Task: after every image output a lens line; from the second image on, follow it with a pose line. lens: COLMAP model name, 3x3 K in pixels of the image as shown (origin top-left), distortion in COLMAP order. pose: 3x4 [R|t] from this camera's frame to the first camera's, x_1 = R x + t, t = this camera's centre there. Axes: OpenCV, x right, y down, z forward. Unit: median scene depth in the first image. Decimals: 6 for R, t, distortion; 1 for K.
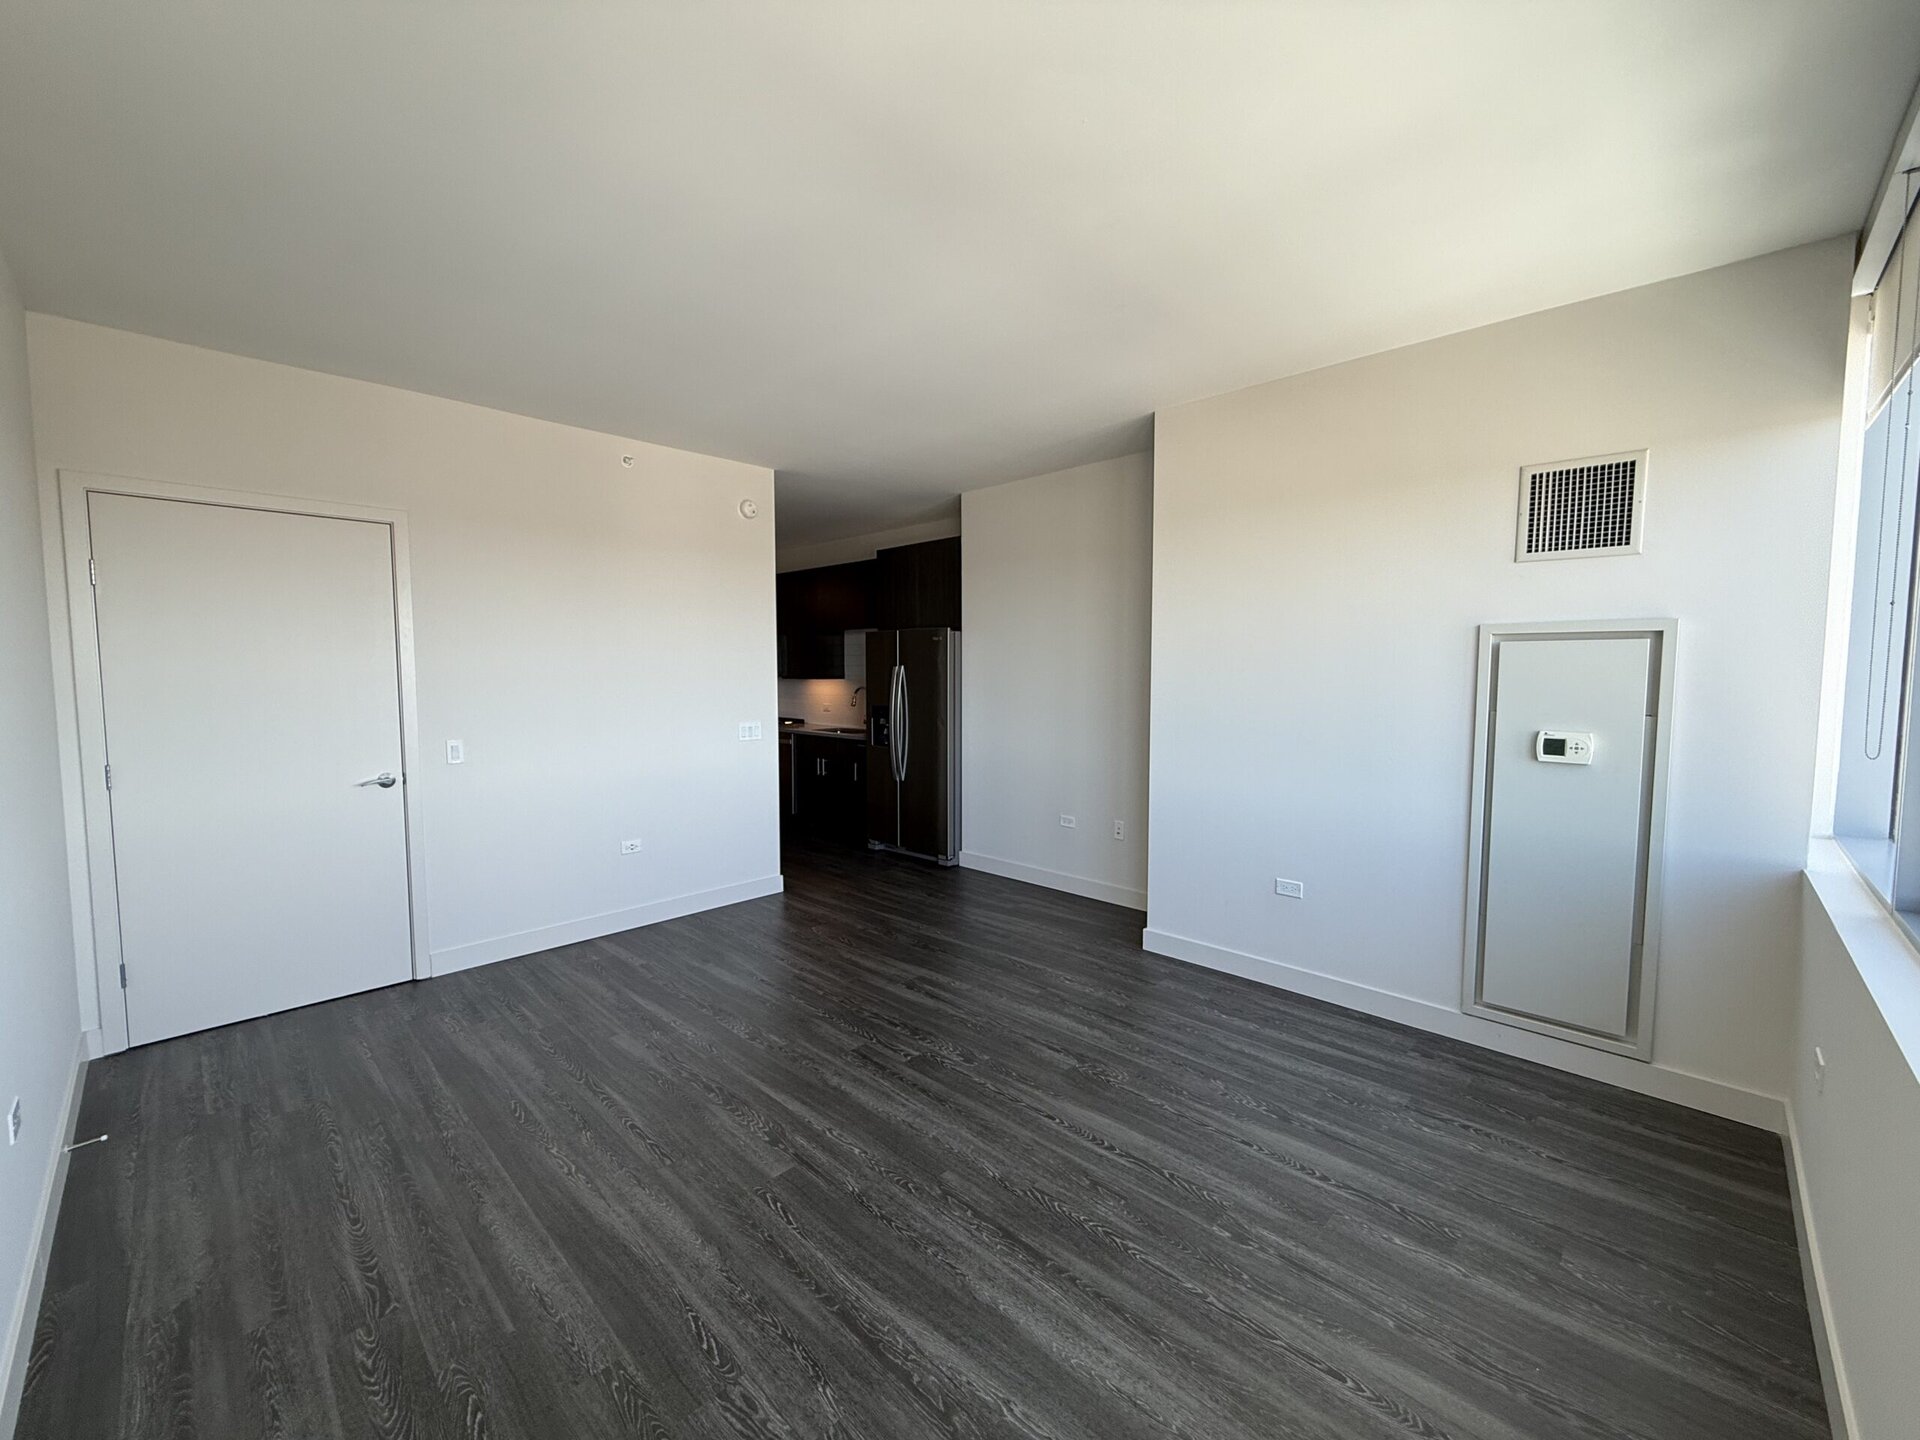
lens RADIAL K [[760.9, 0, 955.7], [0, 760.9, 719.2], [0, 0, 1]] dist [-0.002053, 0.000142]
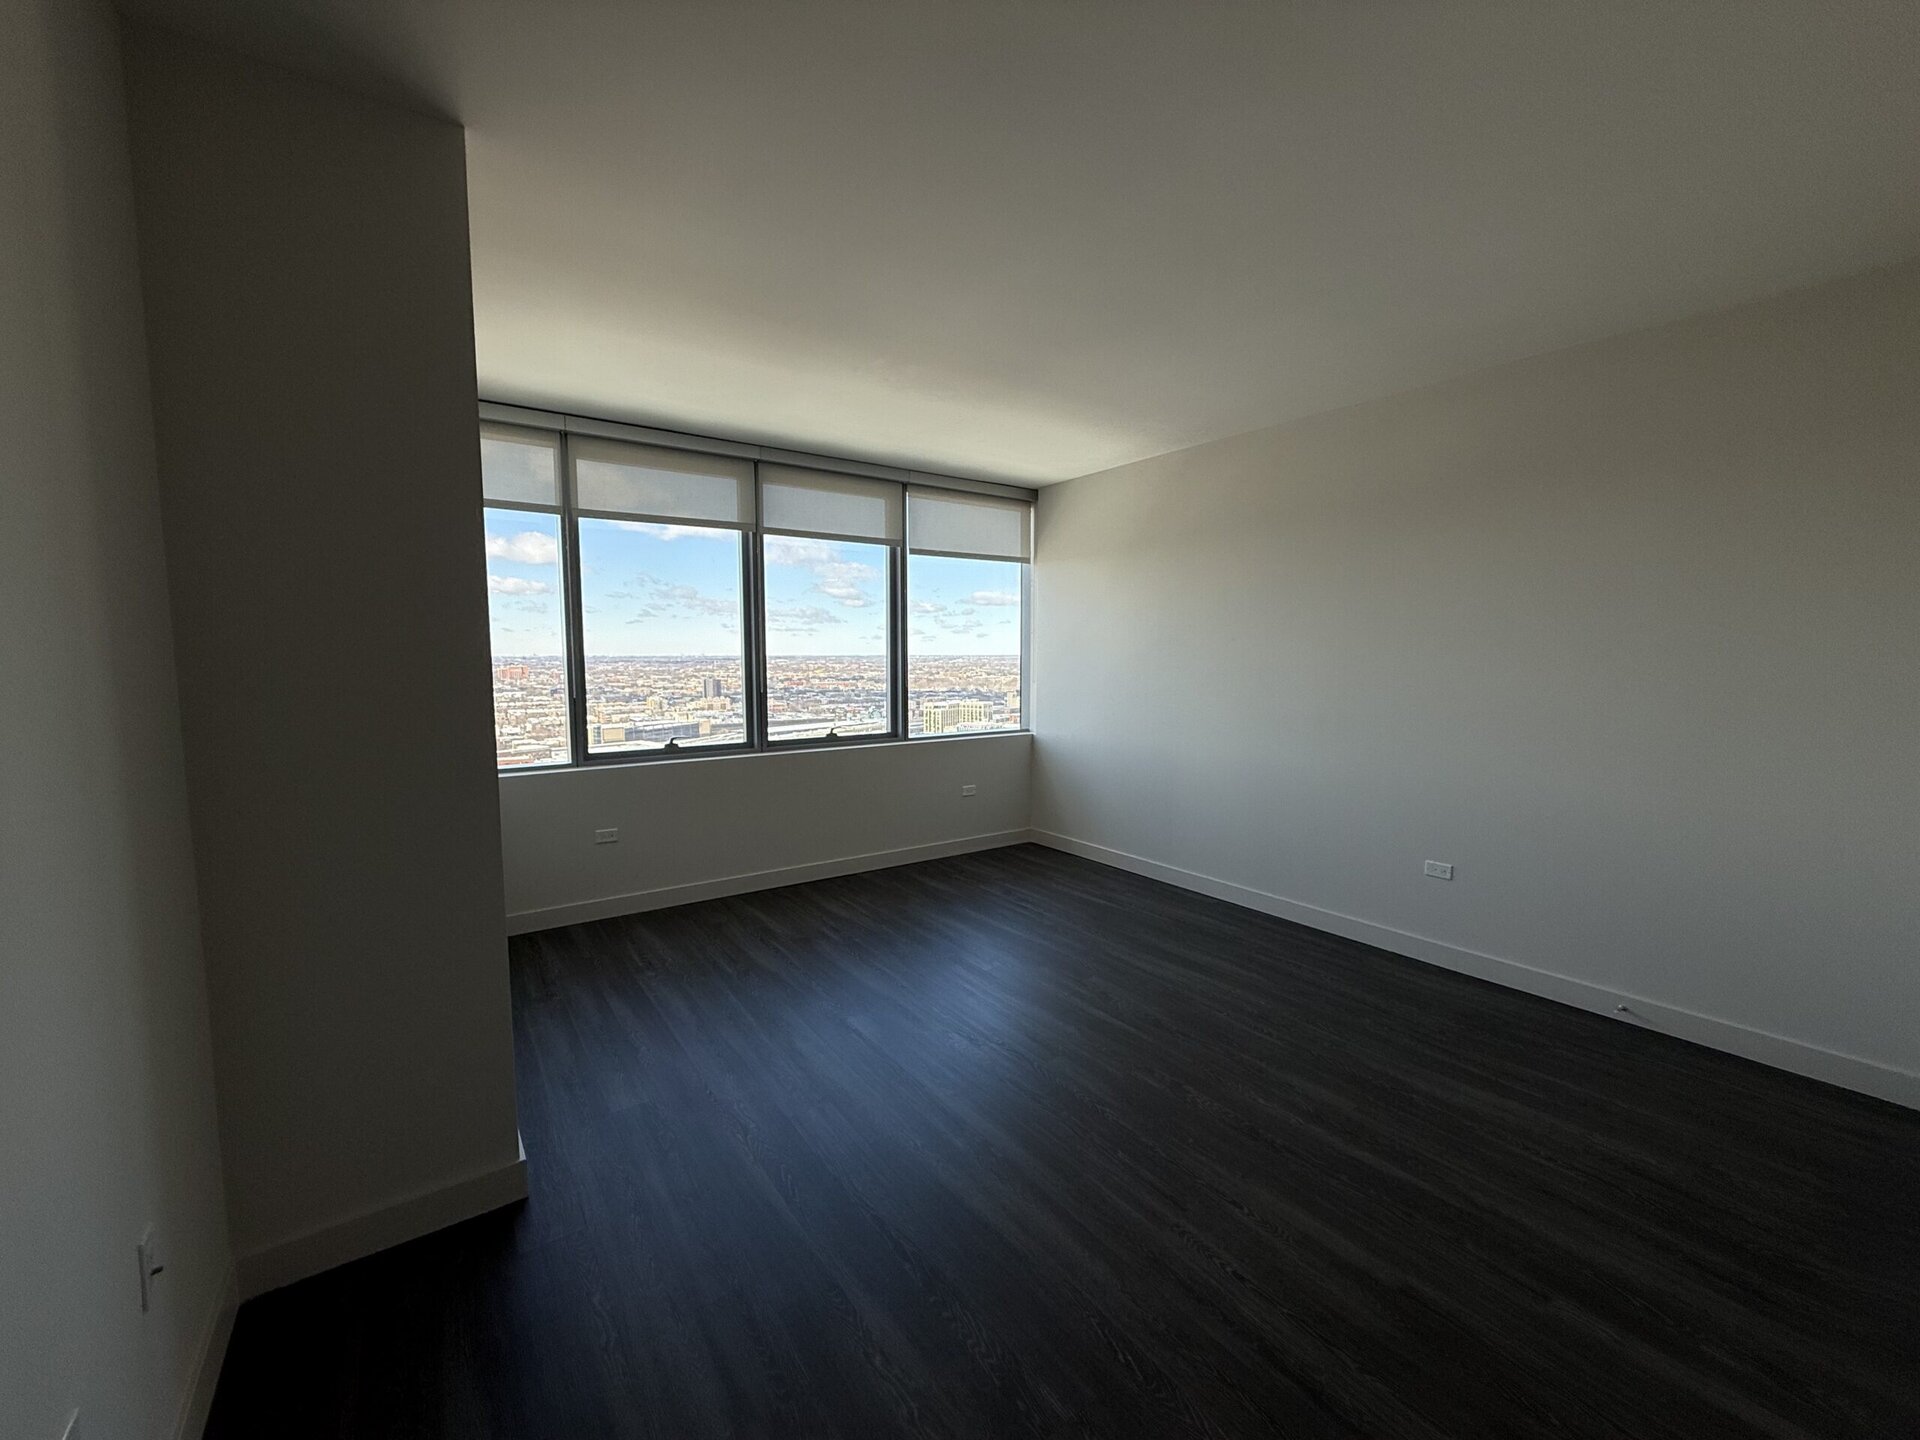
lens RADIAL K [[760.9, 0, 952.7], [0, 760.9, 725.0], [0, 0, 1]] dist [-0.002053, 0.000142]
pose [[-0.981860, -0.018667, 0.188688, -0.179719], [0.011290, 0.987621, 0.156455, -0.131172], [-0.189273, 0.155747, -0.969494, 1.914647]]
